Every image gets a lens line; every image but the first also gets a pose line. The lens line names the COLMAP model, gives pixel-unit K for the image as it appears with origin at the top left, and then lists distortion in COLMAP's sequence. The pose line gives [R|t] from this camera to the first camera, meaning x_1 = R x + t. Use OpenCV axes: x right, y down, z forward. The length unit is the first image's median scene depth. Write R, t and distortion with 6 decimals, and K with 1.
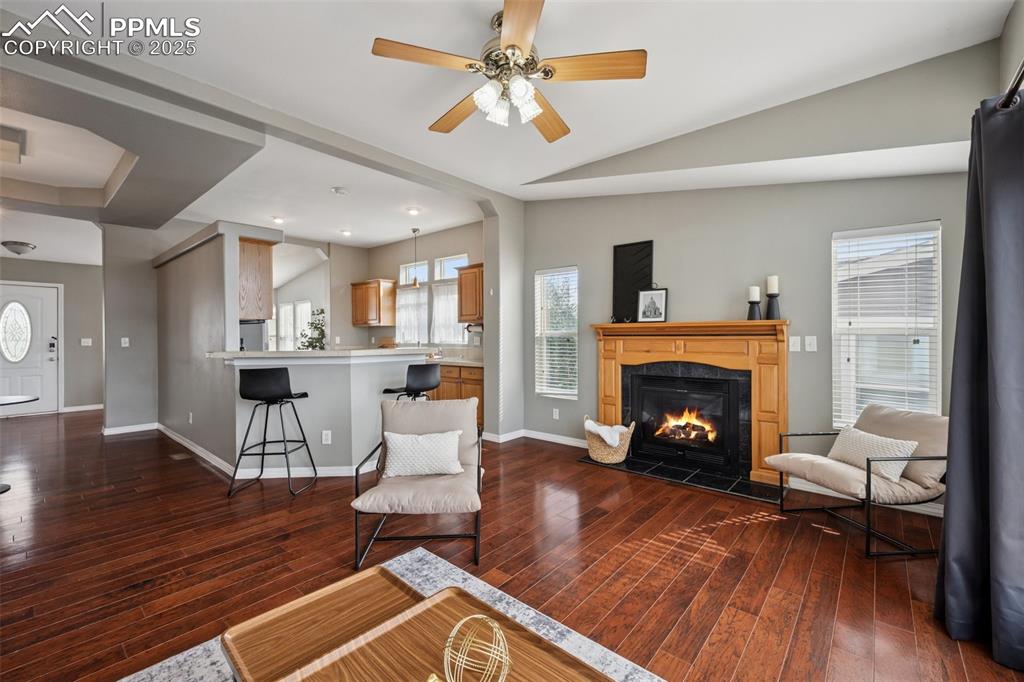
lens RADIAL K [[428.4, 0, 512.4], [0, 428.4, 337.2], [0, 0, 1]] dist [0.000469, -0.000024]
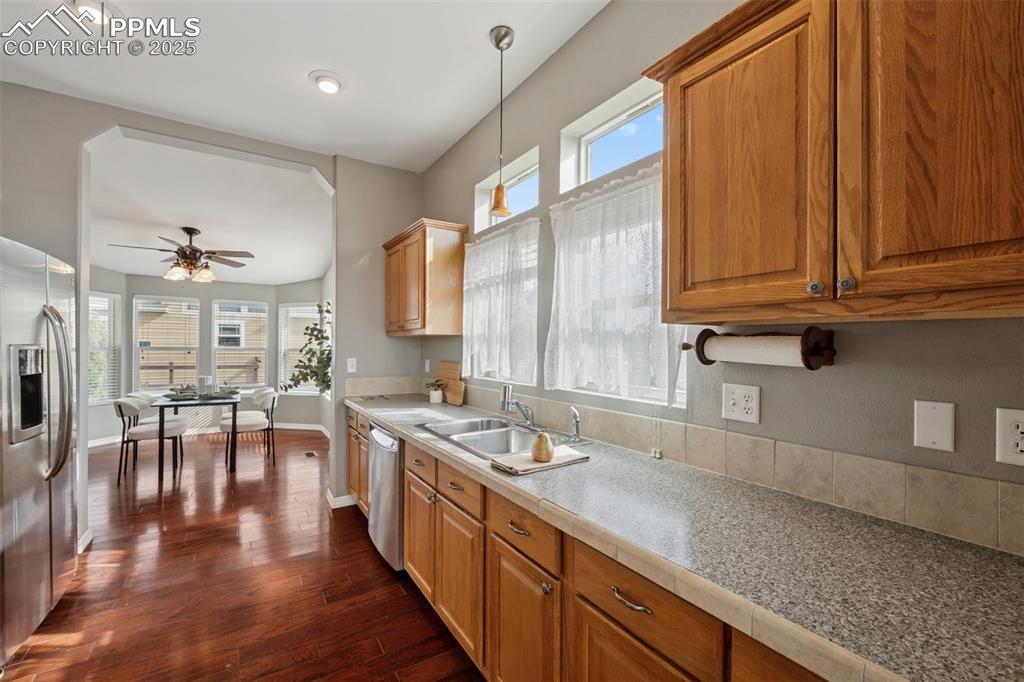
lens RADIAL K [[425.4, 0, 513.3], [0, 425.4, 345.7], [0, 0, 1]] dist [0.001340, -0.000135]
pose [[0.959571, 0.011666, -0.281226, -0.145127], [-0.012703, 0.999918, -0.001864, -0.021344], [0.281181, 0.005361, 0.959640, 0.804029]]
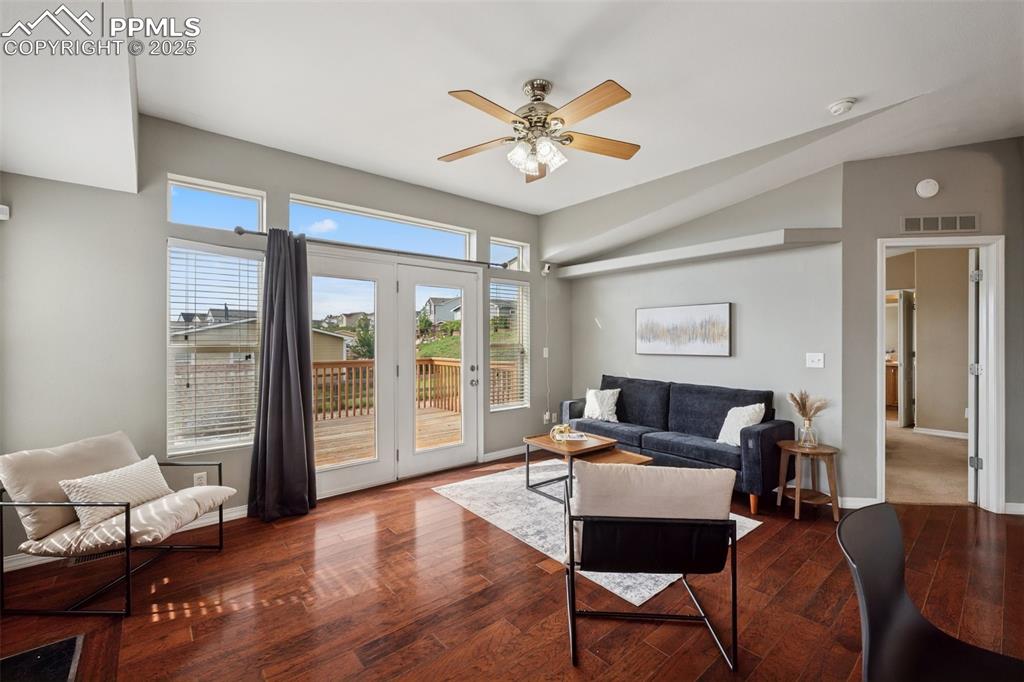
lens RADIAL K [[426.7, 0, 510.8], [0, 426.7, 339.5], [0, 0, 1]] dist [-0.000022, 0.000041]
pose [[-0.987419, 0.003507, 0.158087, -0.043929], [0.003629, 0.999993, 0.000486, -0.017397], [-0.158085, 0.001054, -0.987425, 0.810418]]
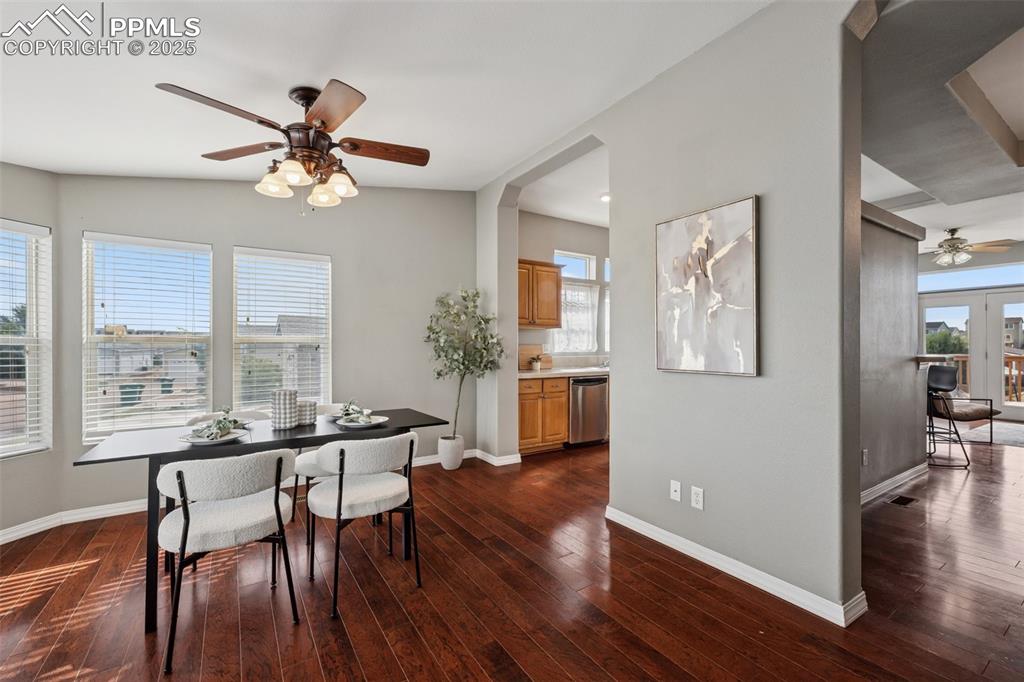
lens RADIAL K [[426.7, 0, 510.8], [0, 426.7, 339.5], [0, 0, 1]] dist [-0.000022, 0.000041]
pose [[0.279729, 0.011201, 0.960014, -1.289190], [0.002083, 0.999923, -0.012274, -0.000012], [-0.960077, 0.005433, 0.279684, 1.112787]]
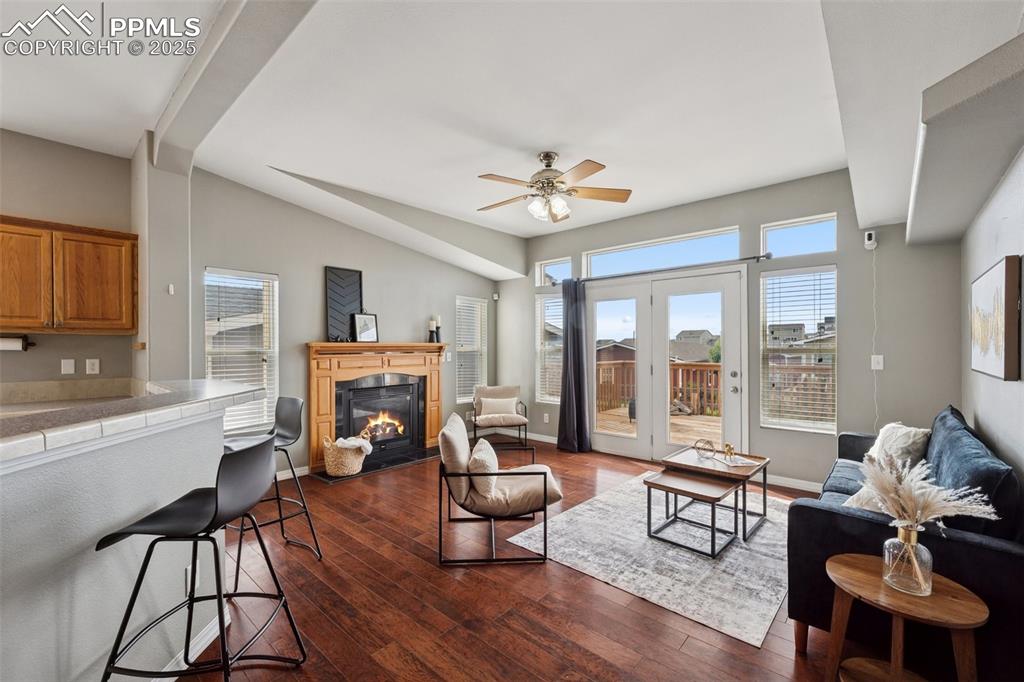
lens RADIAL K [[427.0, 0, 514.1], [0, 427.0, 348.2], [0, 0, 1]] dist [-0.002257, -0.000659]
pose [[0.015287, -0.003543, 0.999877, -0.590589], [0.005869, 0.999977, 0.003454, -0.014090], [-0.999866, 0.005816, 0.015308, 0.414059]]
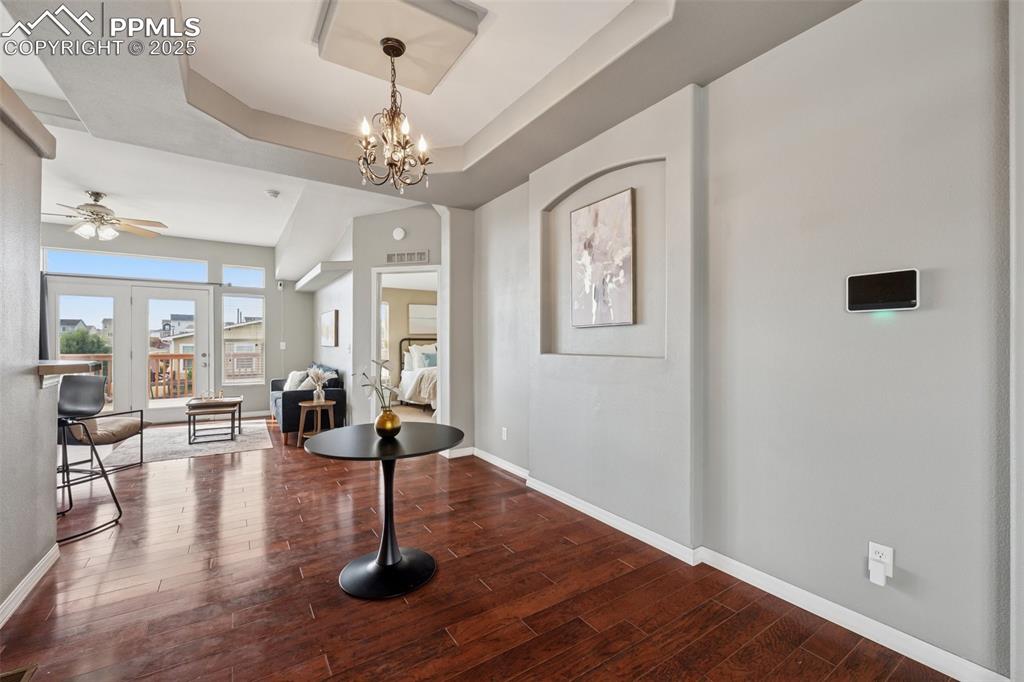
lens RADIAL K [[431.4, 0, 502.2], [0, 431.4, 342.1], [0, 0, 1]] dist [0.022379, 0.000080]
pose [[-0.956103, 0.001849, 0.293024, -0.966541], [0.002267, 0.999997, 0.001087, 0.001031], [-0.293021, 0.001703, -0.956104, 0.937918]]
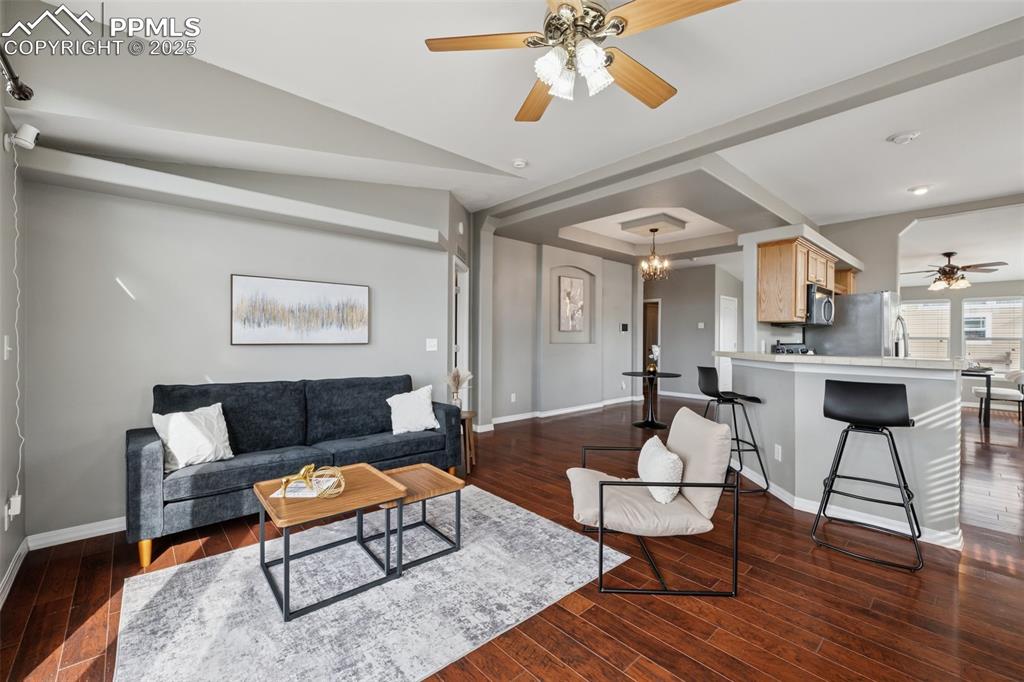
lens RADIAL K [[423.4, 0, 511.4], [0, 423.4, 338.3], [0, 0, 1]] dist [0.000000, 0.000020]
pose [[-0.121225, 0.004224, -0.992616, 0.326593], [-0.007554, 0.999958, 0.005178, -0.001705], [0.992596, 0.008126, -0.121188, 0.365386]]
